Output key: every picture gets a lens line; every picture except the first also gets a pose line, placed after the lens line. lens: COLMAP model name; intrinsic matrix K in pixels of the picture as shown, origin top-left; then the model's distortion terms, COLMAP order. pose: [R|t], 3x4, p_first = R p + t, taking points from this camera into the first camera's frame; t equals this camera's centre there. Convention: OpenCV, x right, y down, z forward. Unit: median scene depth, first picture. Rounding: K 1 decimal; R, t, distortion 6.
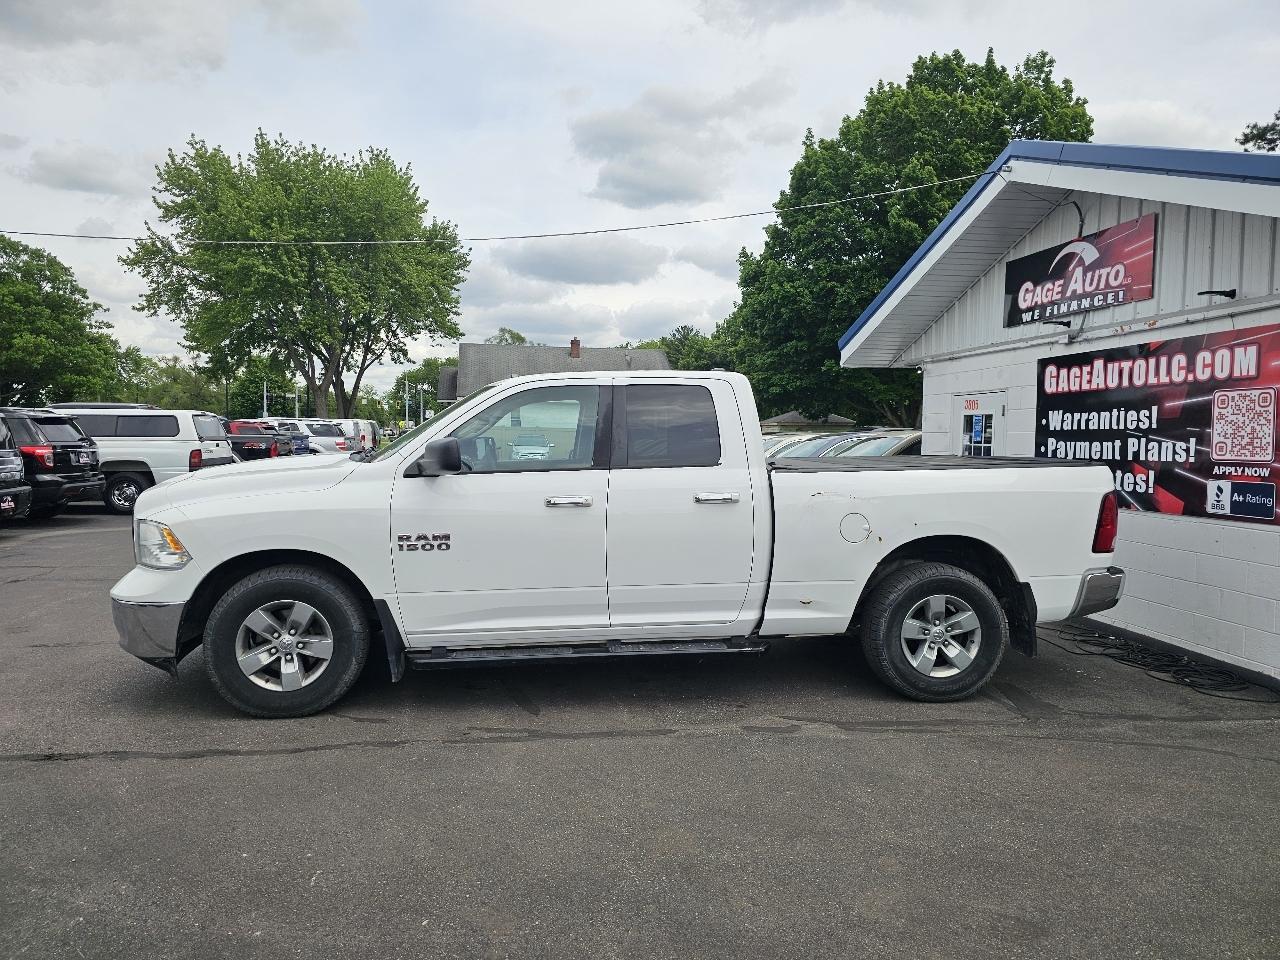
lens RADIAL K [[856.5, 0, 629.1], [0, 856.5, 467.1], [0, 0, 1]] dist [0.065080, -0.059253]
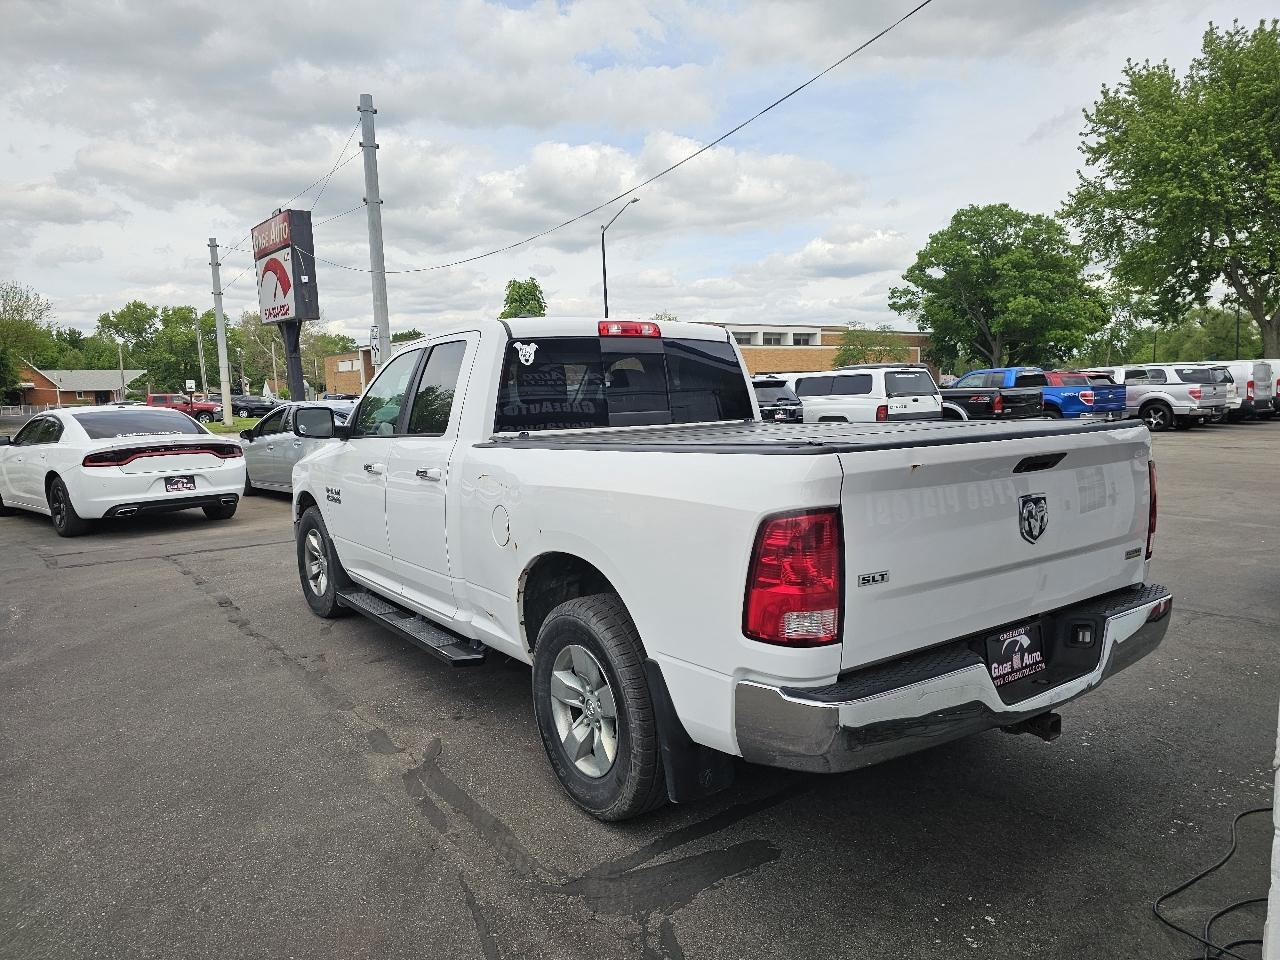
lens RADIAL K [[860.3, 0, 645.3], [0, 860.3, 488.7], [0, 0, 1]] dist [0.041176, -0.035577]
pose [[0.474455, 0.074542, -0.877118, 0.642620], [-0.001608, 0.996480, 0.083816, -0.013941], [0.880278, -0.038357, 0.472905, 0.518380]]
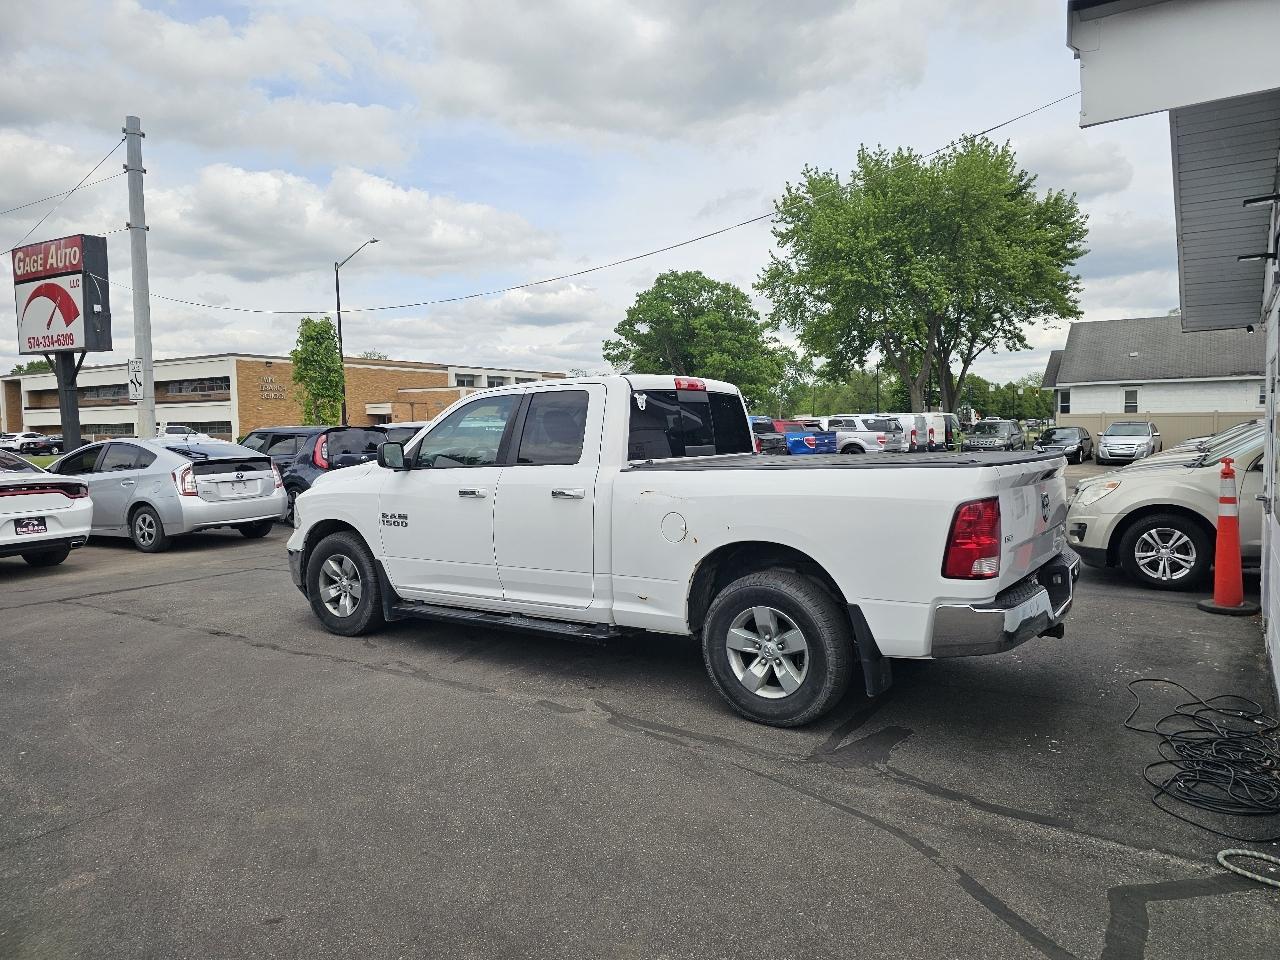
lens RADIAL K [[855.5, 0, 644.5], [0, 855.5, 469.1], [0, 0, 1]] dist [0.064225, -0.063476]
pose [[0.740955, 0.009136, -0.671493, 0.603289], [-0.001883, 0.999932, 0.011527, -0.004885], [0.671552, -0.007277, 0.740921, 0.171750]]
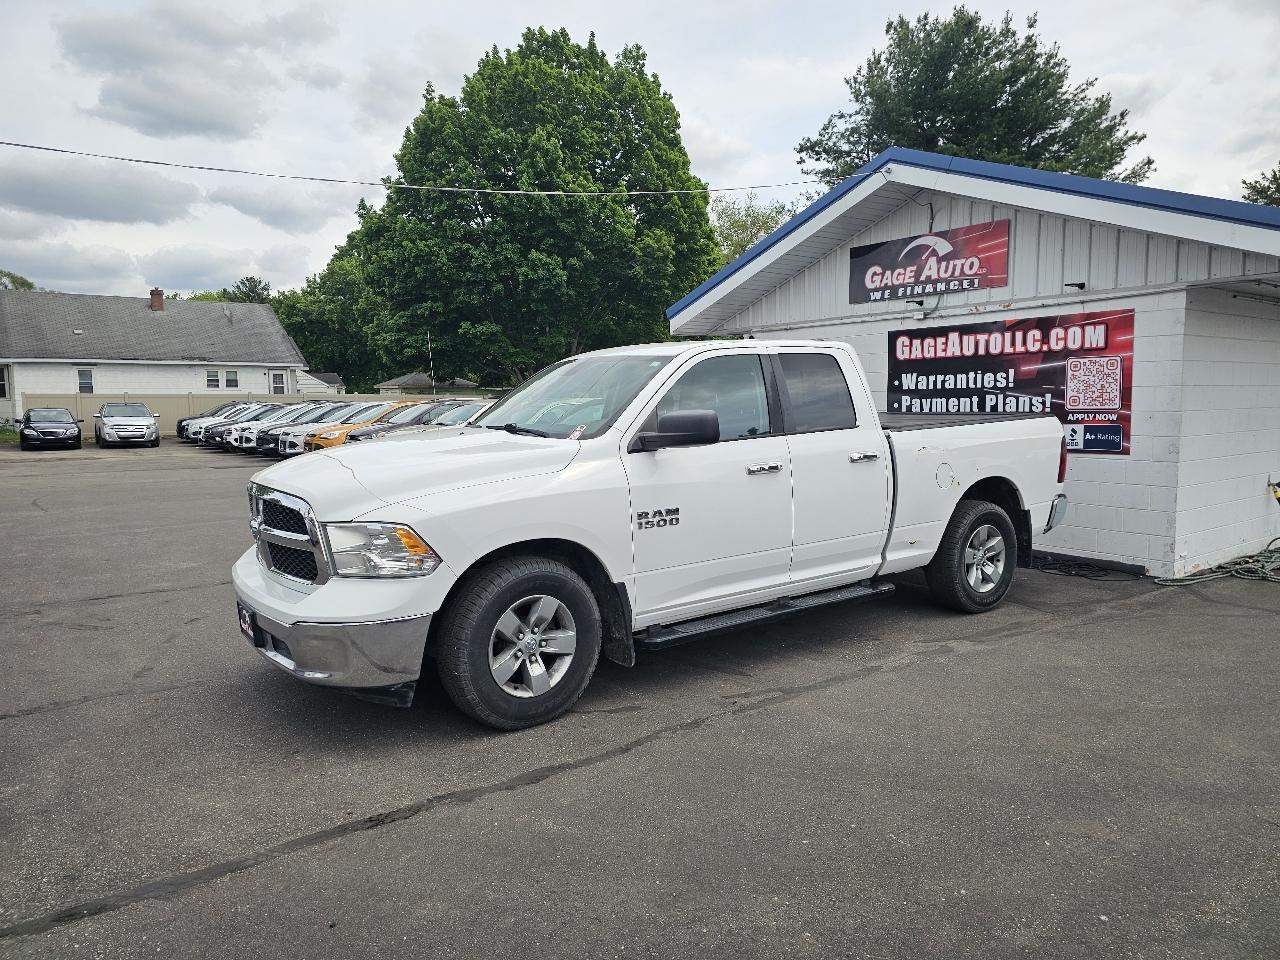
lens RADIAL K [[858.6, 0, 638.4], [0, 858.6, 465.8], [0, 0, 1]] dist [0.064121, -0.061203]
pose [[0.878665, -0.059767, 0.473683, -0.452316], [0.039575, 0.997837, 0.052491, -0.014729], [-0.475795, -0.027376, 0.879130, 0.105355]]
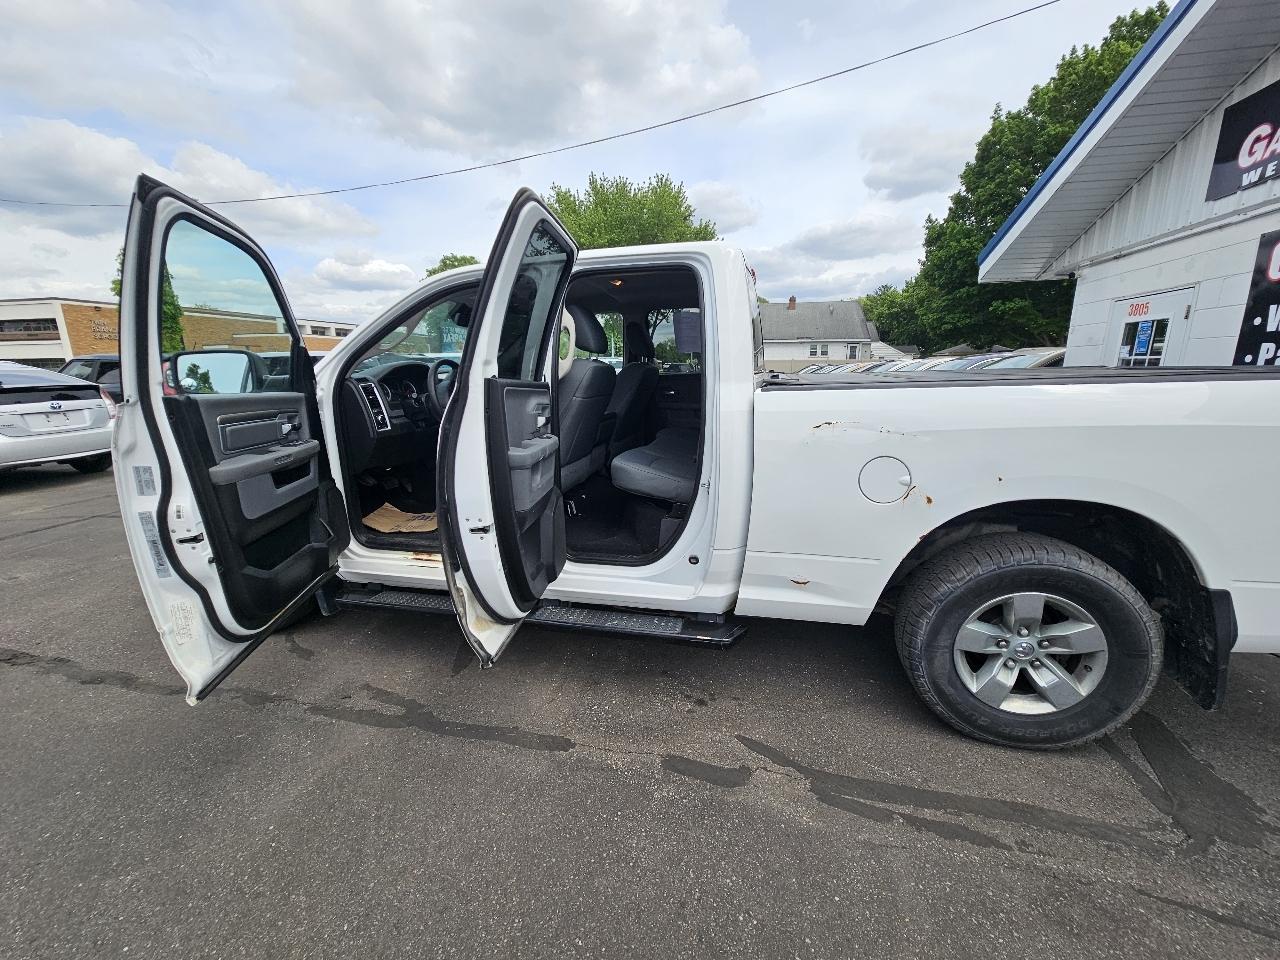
lens RADIAL K [[521.1, 0, 640.0], [0, 521.1, 480.0], [0, 0, 1]] dist [0.000643, -0.000963]
pose [[0.934777, 0.057997, -0.350468, 0.154843], [0.003727, 0.984927, 0.172931, 0.003269], [0.355215, -0.162958, 0.920471, 0.398084]]
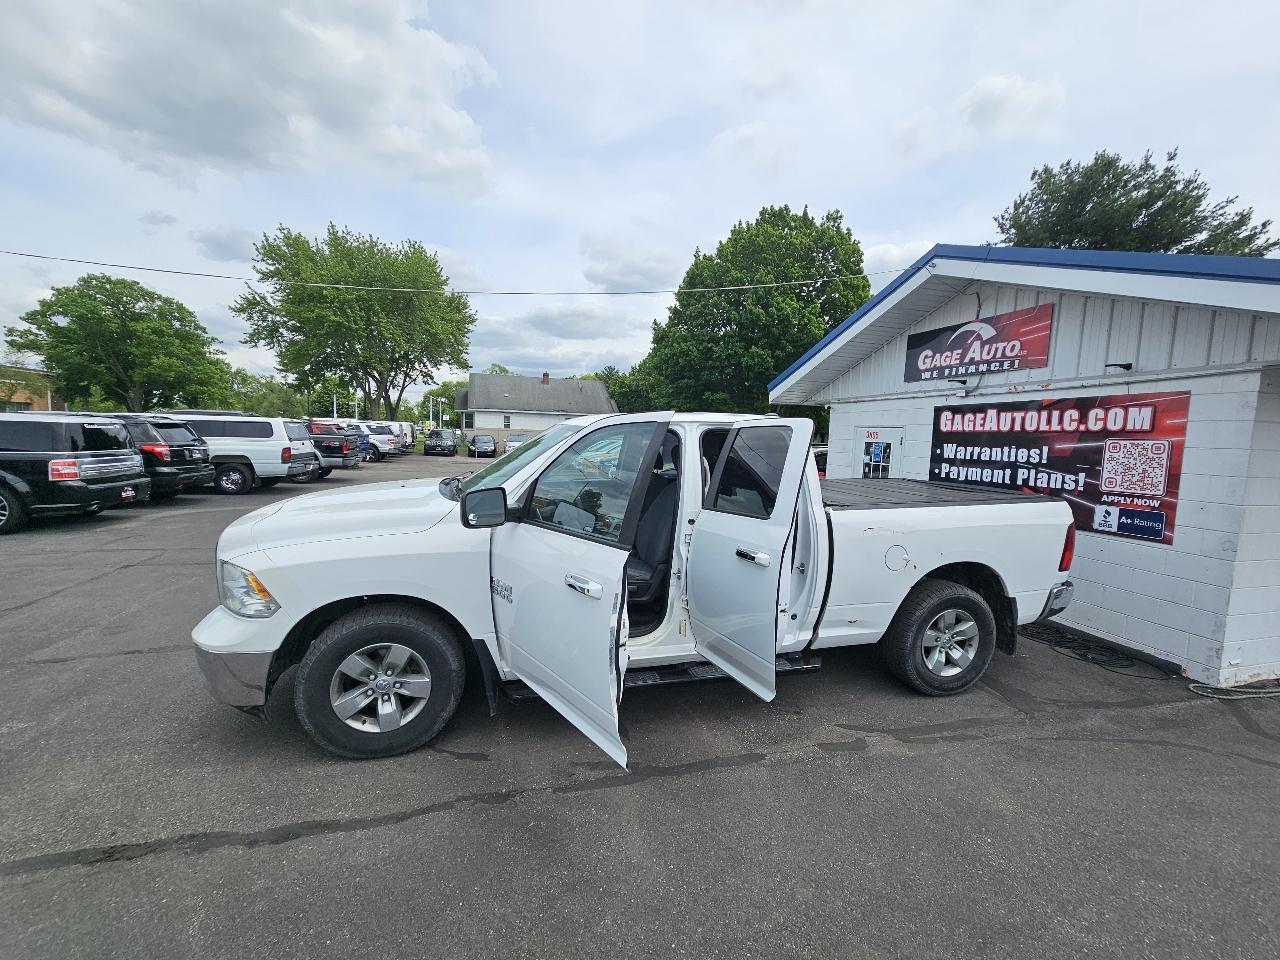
lens RADIAL K [[521.1, 0, 640.0], [0, 521.1, 480.0], [0, 0, 1]] dist [0.000643, -0.000963]
pose [[0.991336, 0.010230, 0.130955, -0.116626], [-0.016973, 0.998581, 0.050484, -0.042890], [-0.130252, -0.052270, 0.990102, 0.240476]]
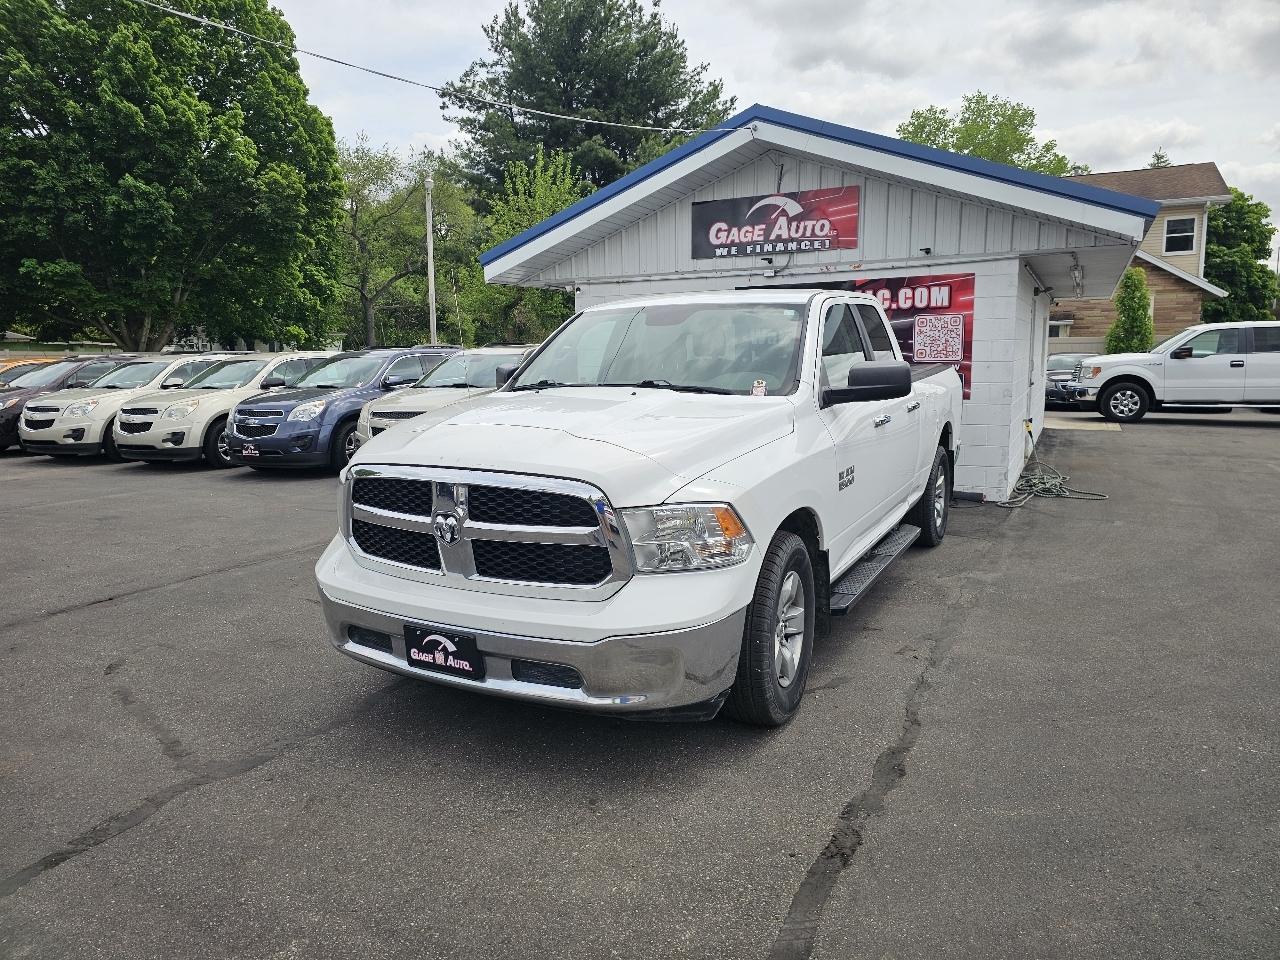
lens RADIAL K [[856.5, 0, 629.1], [0, 856.5, 467.1], [0, 0, 1]] dist [0.065080, -0.059253]
pose [[0.584703, -0.131175, 0.800572, -0.699380], [0.051757, 0.990862, 0.124554, -0.031344], [-0.809595, -0.031392, 0.586149, 0.415580]]
